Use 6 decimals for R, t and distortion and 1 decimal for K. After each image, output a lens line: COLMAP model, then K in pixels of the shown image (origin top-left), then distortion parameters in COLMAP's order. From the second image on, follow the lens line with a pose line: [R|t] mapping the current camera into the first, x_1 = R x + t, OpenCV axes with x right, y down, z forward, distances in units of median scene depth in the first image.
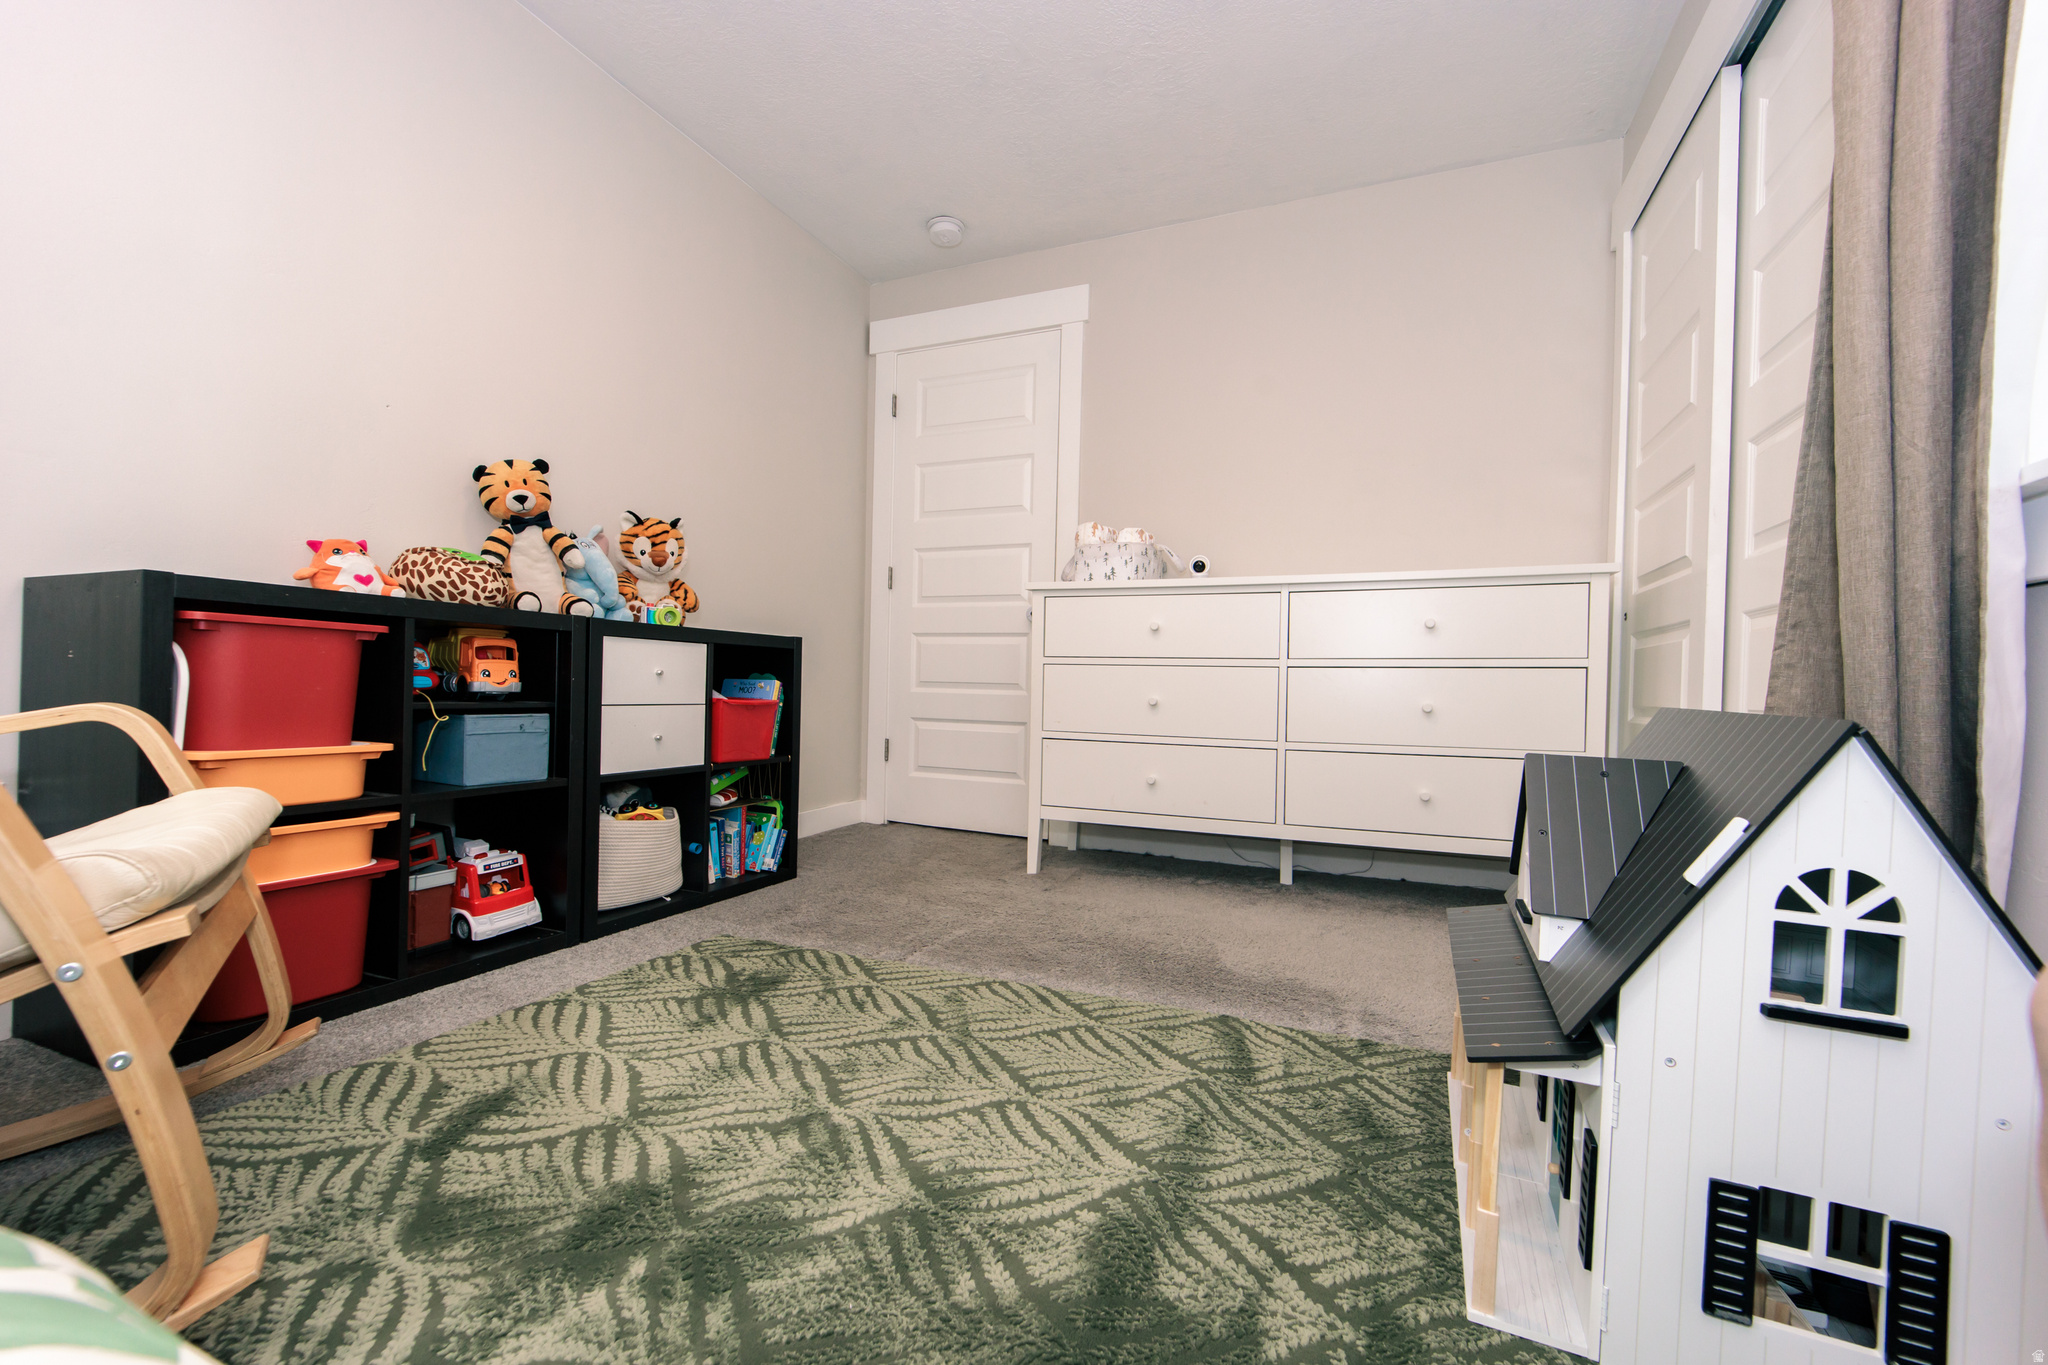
lens RADIAL K [[814.9, 0, 1024.6], [0, 814.9, 689.3], [0, 0, 1]] dist [-0.000794, 0.000787]
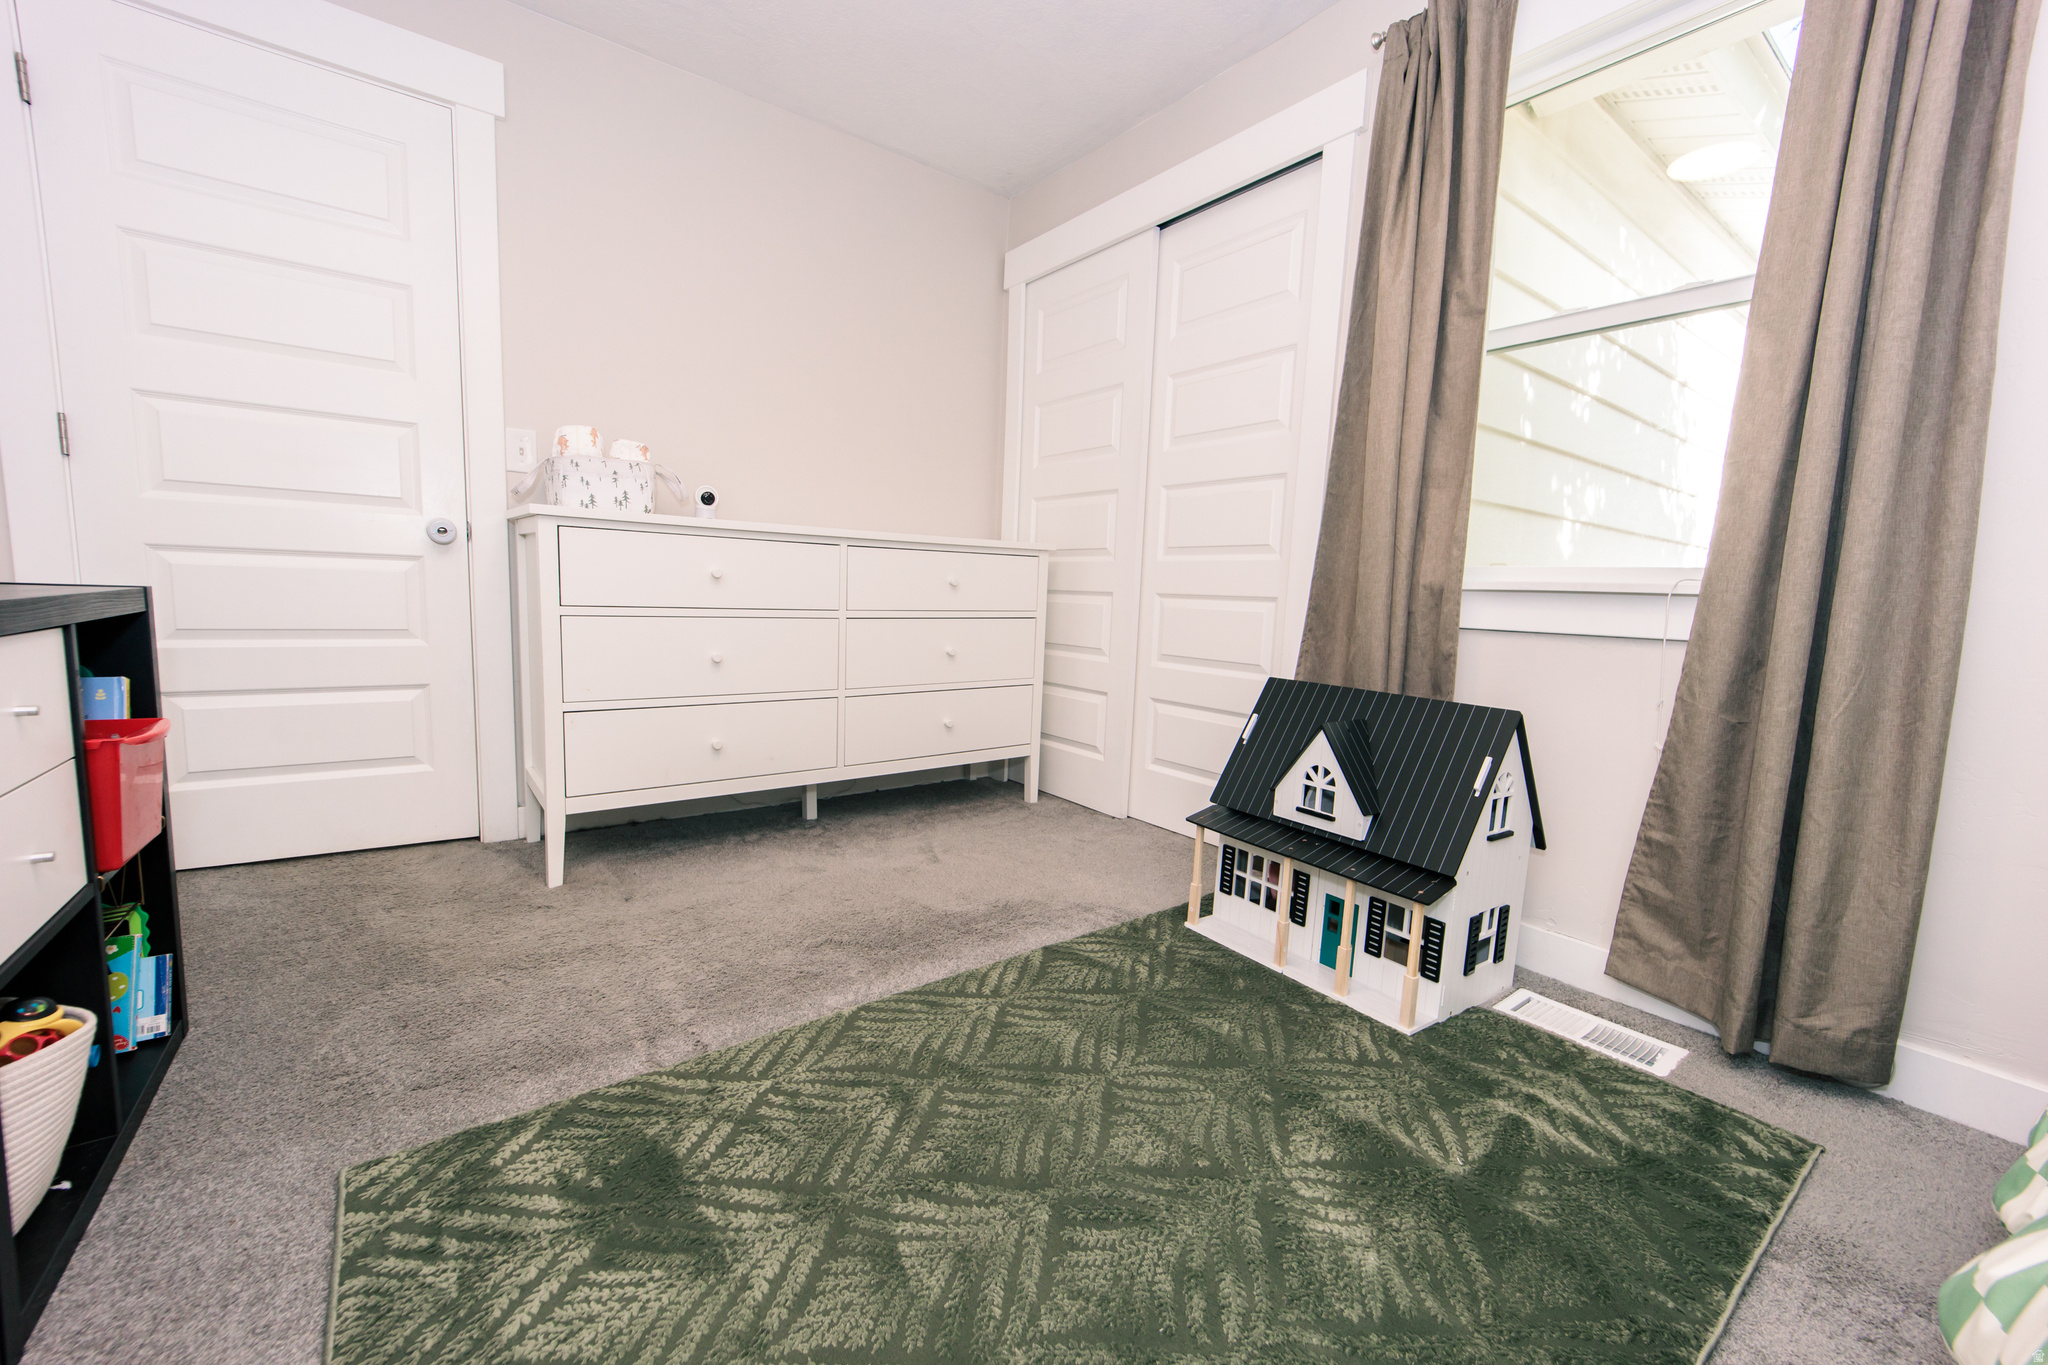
lens RADIAL K [[801.5, 0, 1024.0], [0, 801.5, 682.5], [0, 0, 1]] dist [-0.005362, -0.000057]
pose [[0.509310, -0.103029, 0.854393, -0.523499], [-0.022401, 0.990884, 0.132841, -0.102088], [-0.860291, -0.086797, 0.502360, 0.327649]]
